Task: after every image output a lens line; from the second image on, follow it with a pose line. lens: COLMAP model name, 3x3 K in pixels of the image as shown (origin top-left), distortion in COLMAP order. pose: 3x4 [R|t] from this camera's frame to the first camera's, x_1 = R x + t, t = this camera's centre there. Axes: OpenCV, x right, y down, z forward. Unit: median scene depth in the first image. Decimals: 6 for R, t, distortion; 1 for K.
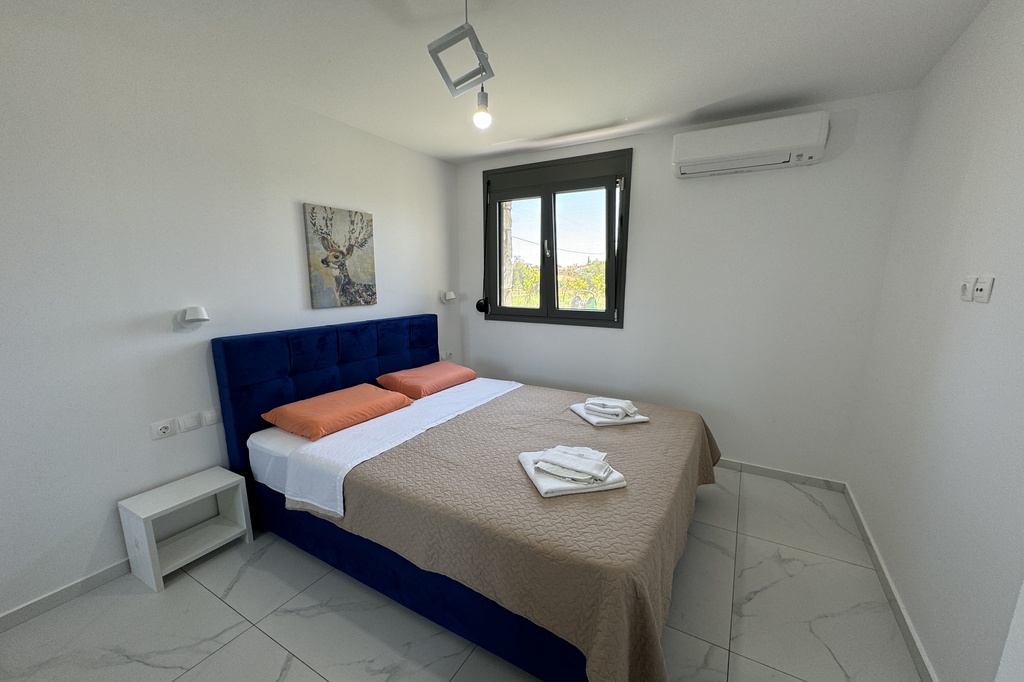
lens RADIAL K [[400.6, 0, 521.5], [0, 400.6, 362.2], [0, 0, 1]] dist [-0.002473, -0.000060]
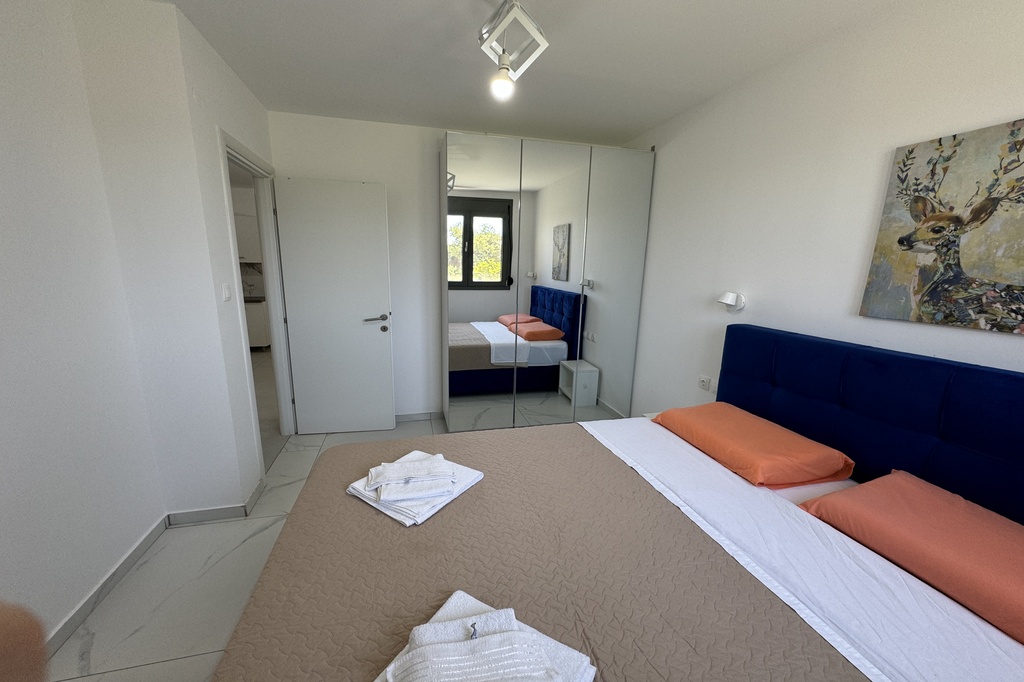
lens RADIAL K [[411.2, 0, 512.1], [0, 411.2, 364.6], [0, 0, 1]] dist [-0.000982, 0.000372]
pose [[-0.719158, 0.143818, -0.679800, 0.338120], [-0.170333, 0.912006, 0.373138, -0.204130], [0.673646, 0.384138, -0.631379, 1.018349]]
